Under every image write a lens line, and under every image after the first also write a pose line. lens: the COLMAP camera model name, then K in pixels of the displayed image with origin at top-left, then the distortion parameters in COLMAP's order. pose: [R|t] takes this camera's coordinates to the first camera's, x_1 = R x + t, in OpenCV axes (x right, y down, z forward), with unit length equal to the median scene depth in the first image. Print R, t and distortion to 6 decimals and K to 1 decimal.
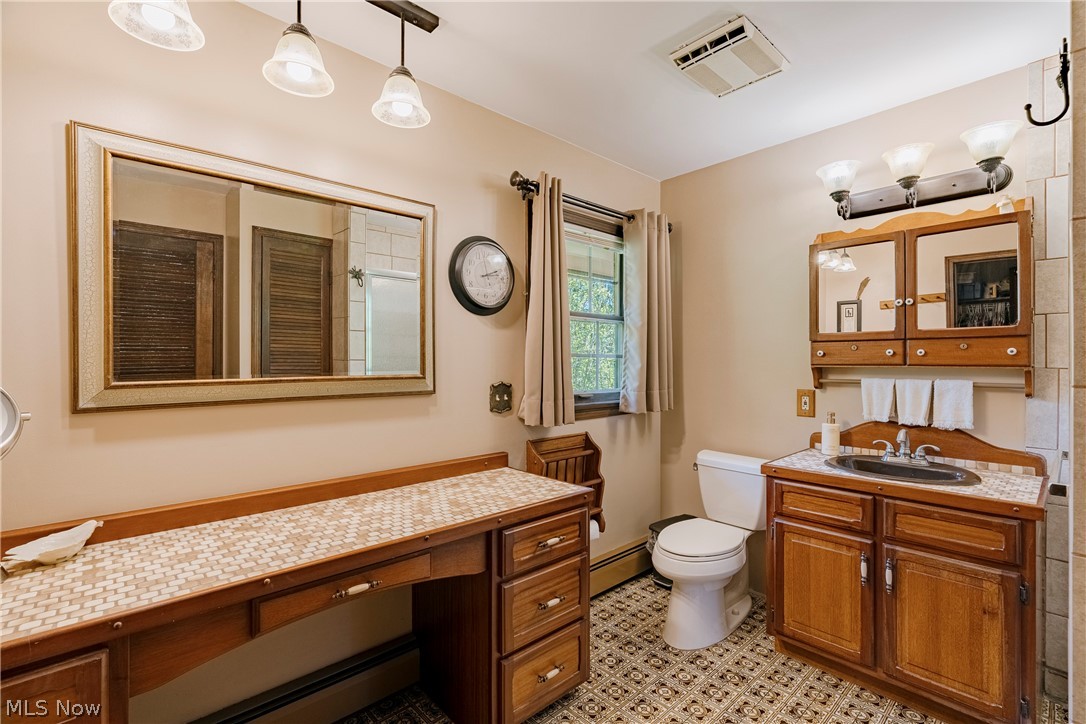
lens RADIAL K [[501.7, 0, 541.4], [0, 501.7, 361.5], [0, 0, 1]] dist [-0.013070, 0.003306]
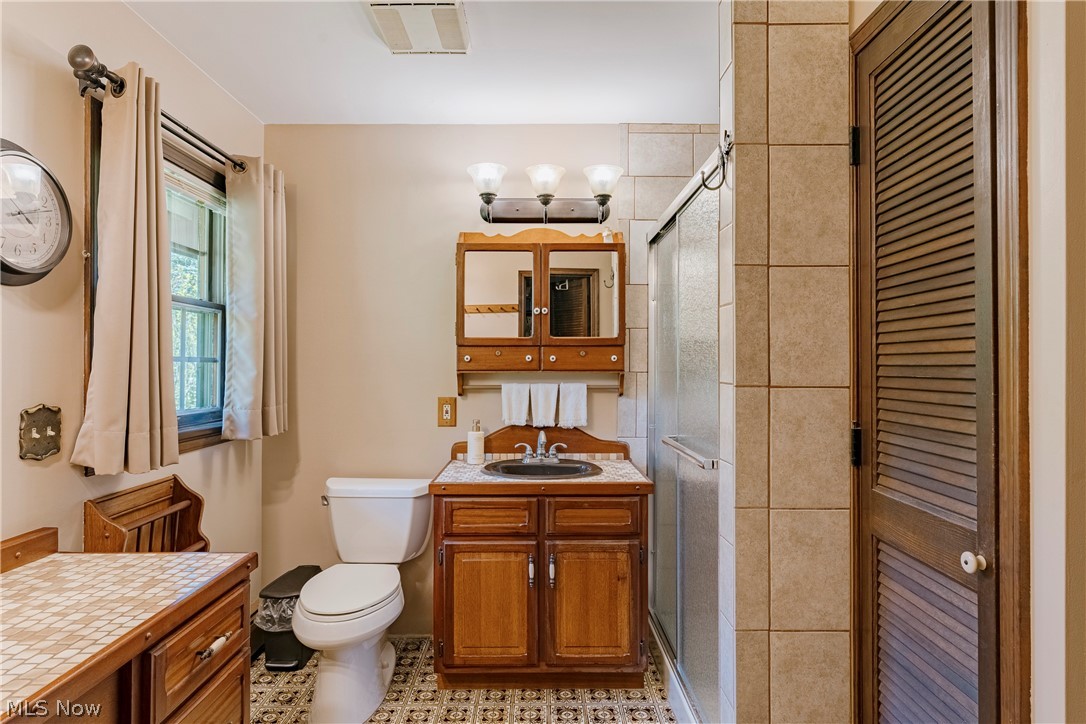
lens RADIAL K [[622.6, 0, 545.1], [0, 622.6, 358.8], [0, 0, 1]] dist [-0.012623, 0.001160]
pose [[0.652939, 0.006716, 0.757381, -0.251881], [0.001191, 0.999950, -0.009893, -0.003819], [-0.757410, 0.007361, 0.652898, 0.119345]]
